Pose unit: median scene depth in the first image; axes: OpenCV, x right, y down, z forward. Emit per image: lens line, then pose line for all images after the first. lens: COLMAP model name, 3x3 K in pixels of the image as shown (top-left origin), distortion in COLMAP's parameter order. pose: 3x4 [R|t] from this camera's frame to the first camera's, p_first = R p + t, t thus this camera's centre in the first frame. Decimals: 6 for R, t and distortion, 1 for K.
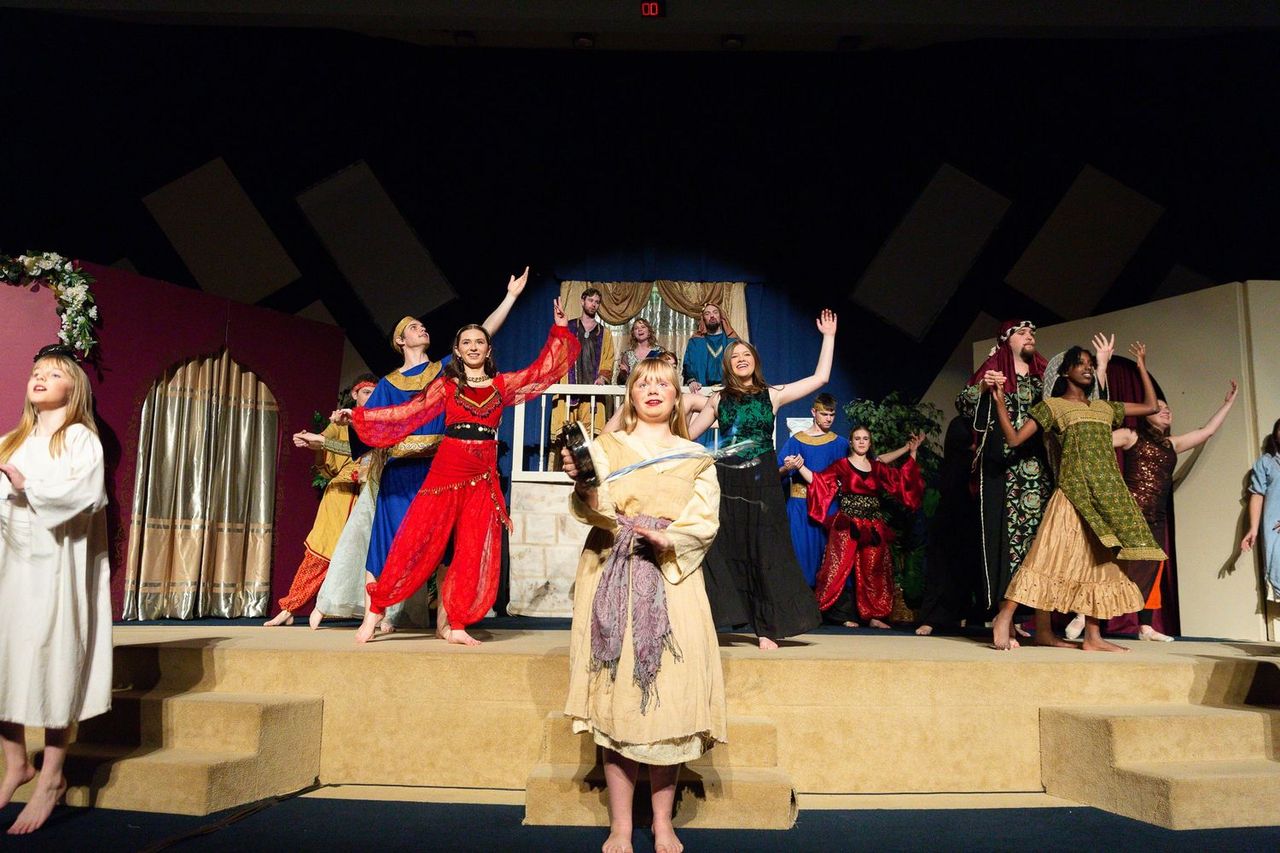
lens RADIAL K [[1085.4, 0, 646.1], [0, 1085.4, 421.5], [0, 0, 1]] dist [0.000182, -0.011117]
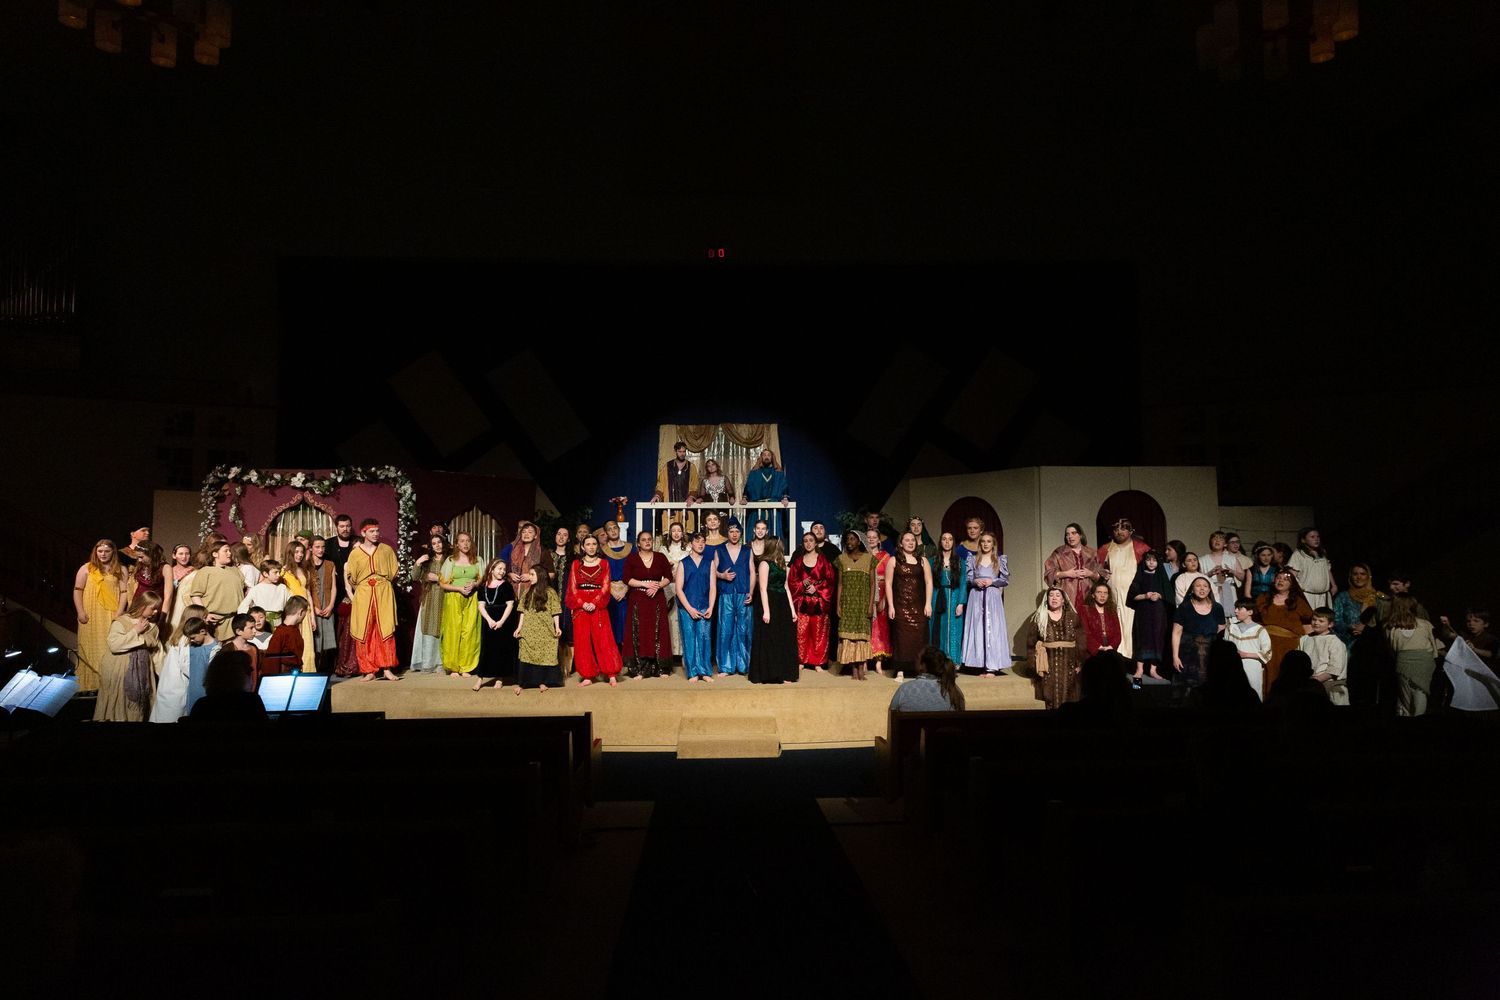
lens RADIAL K [[998.5, 0, 758.3], [0, 998.5, 502.0], [0, 0, 1]] dist [0.000755, 0.000024]
pose [[0.998749, -0.019708, 0.045962, -0.013057], [0.015287, 0.995395, 0.094628, -0.383539], [-0.047615, -0.093807, 0.994451, -1.100252]]
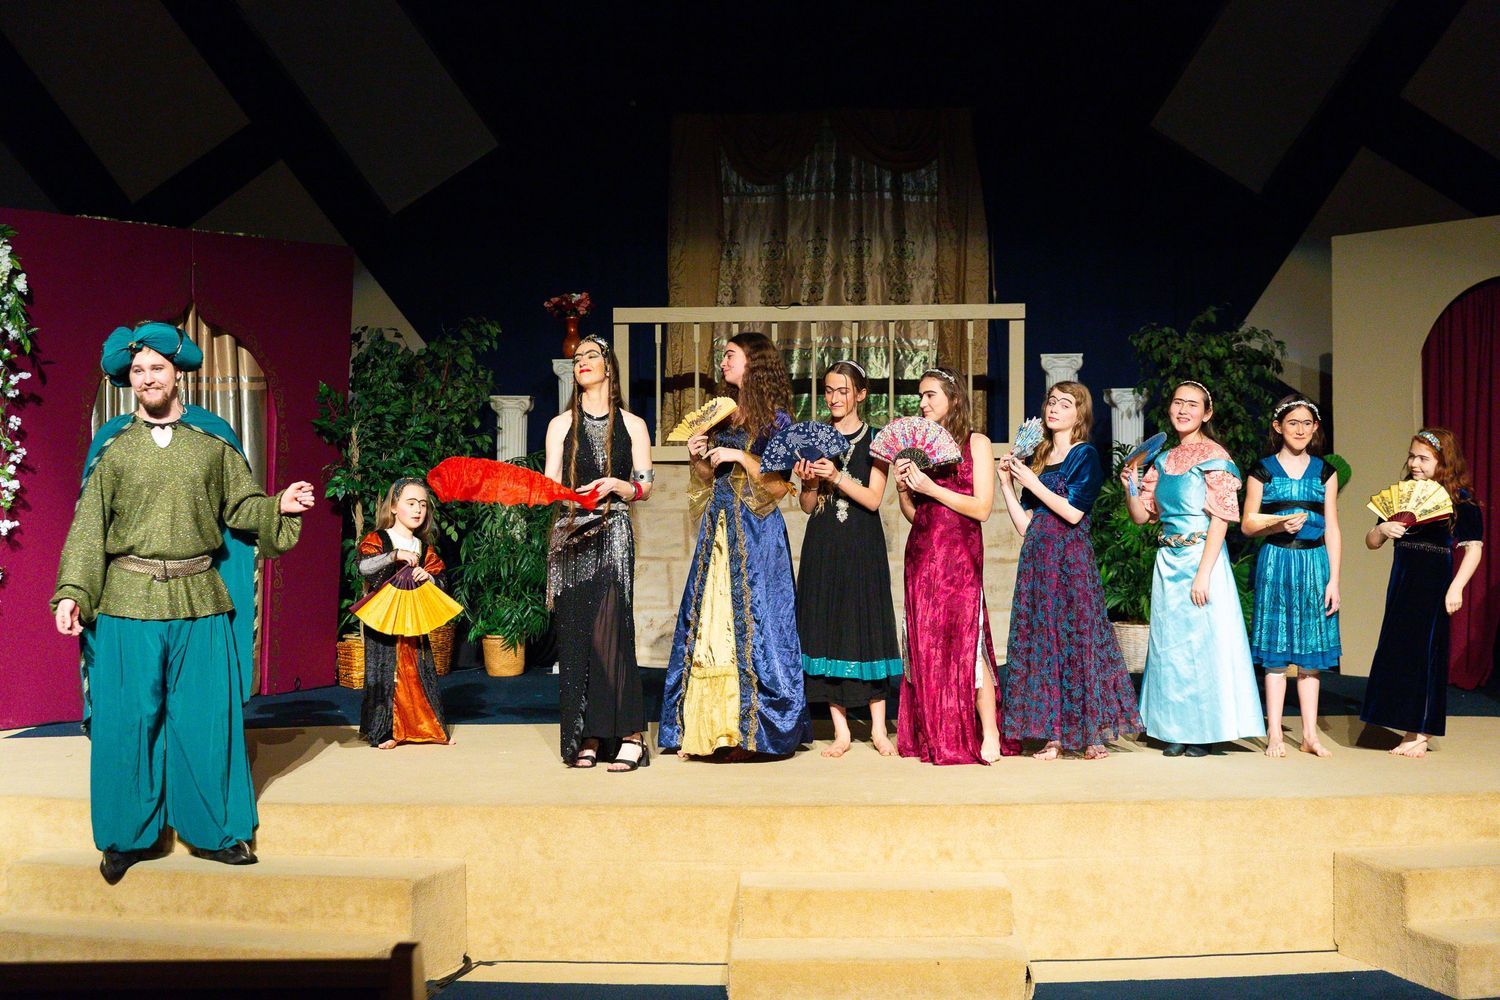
lens RADIAL K [[2137.6, 0, 750.0], [0, 2137.6, 500.0], [0, 0, 1]] dist [-0.009815, -0.025958]
pose [[0.999441, -0.026464, -0.020440, -0.038427], [0.029384, 0.986825, 0.159098, -0.264737], [0.015960, -0.159610, 0.987051, -0.549800]]
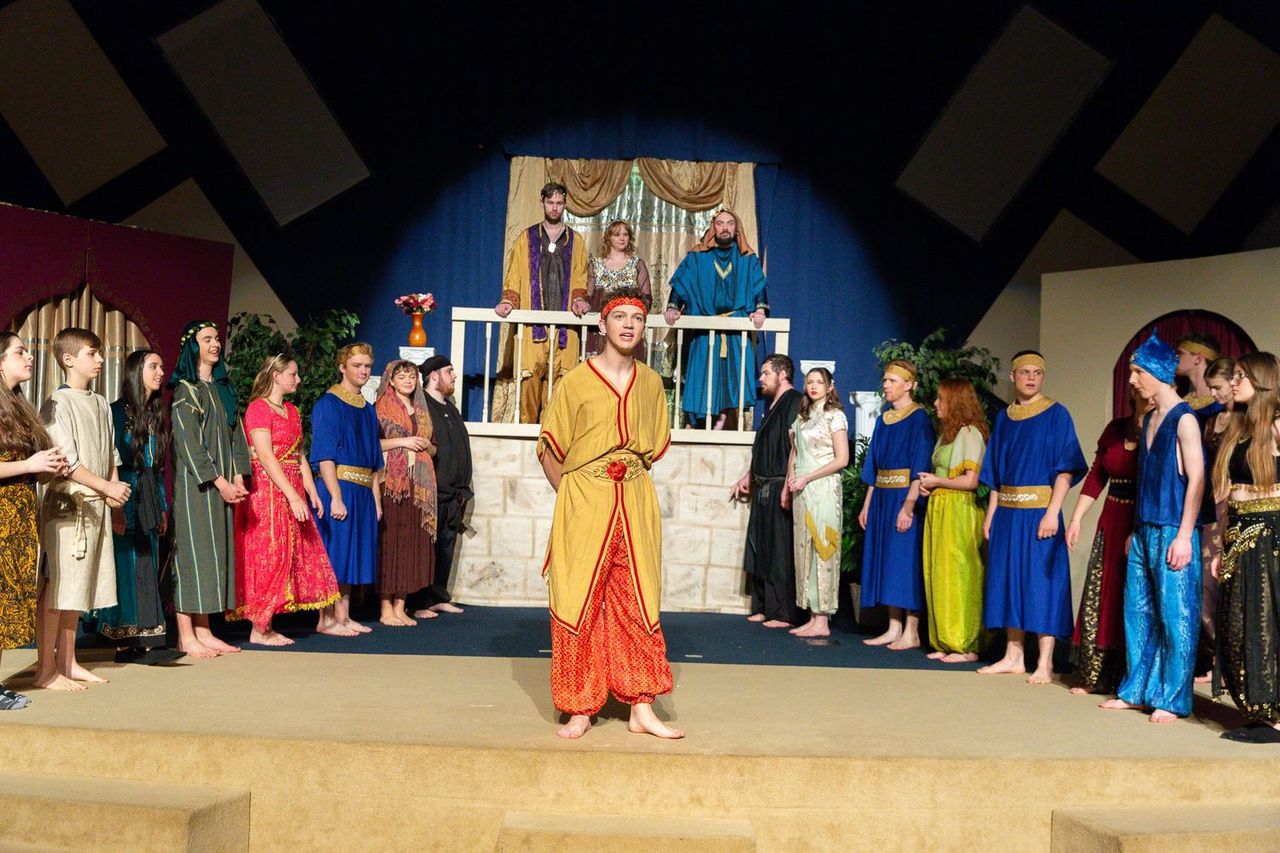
lens RADIAL K [[1529.6, 0, 640.0], [0, 1529.6, 426.5], [0, 0, 1]] dist [-0.011140, 0.011070]
pose [[0.999775, 0.016425, 0.013449, 0.000026], [-0.018000, 0.991753, 0.126895, -0.200739], [-0.011254, -0.127108, 0.991825, -0.202798]]
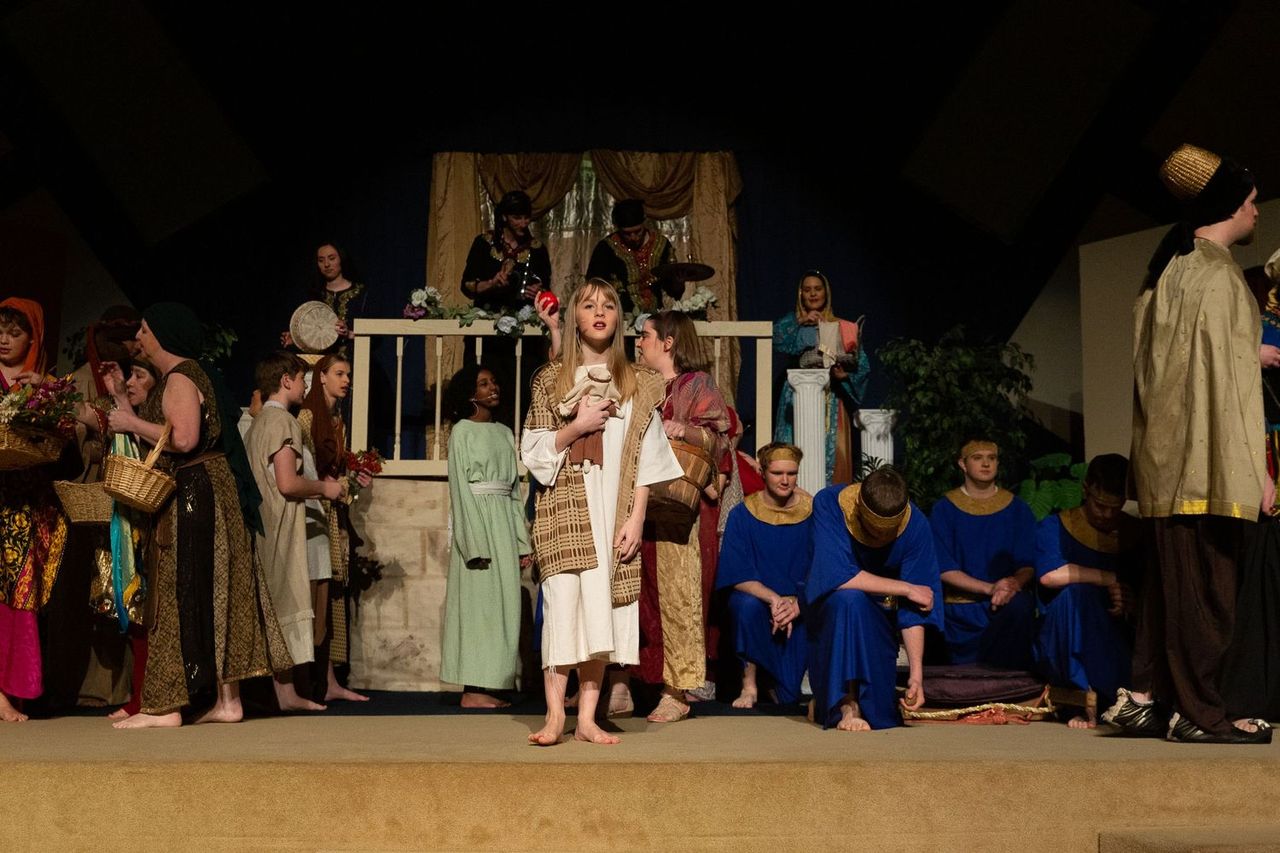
lens RADIAL K [[1732.6, 0, 672.8], [0, 1732.6, 433.5], [0, 0, 1]] dist [-0.007326, 0.005127]
pose [[0.999760, -0.013560, 0.017214, 0.098244], [0.012903, 0.999204, 0.037736, -0.010508], [-0.017712, -0.037504, 0.999139, 0.000914]]
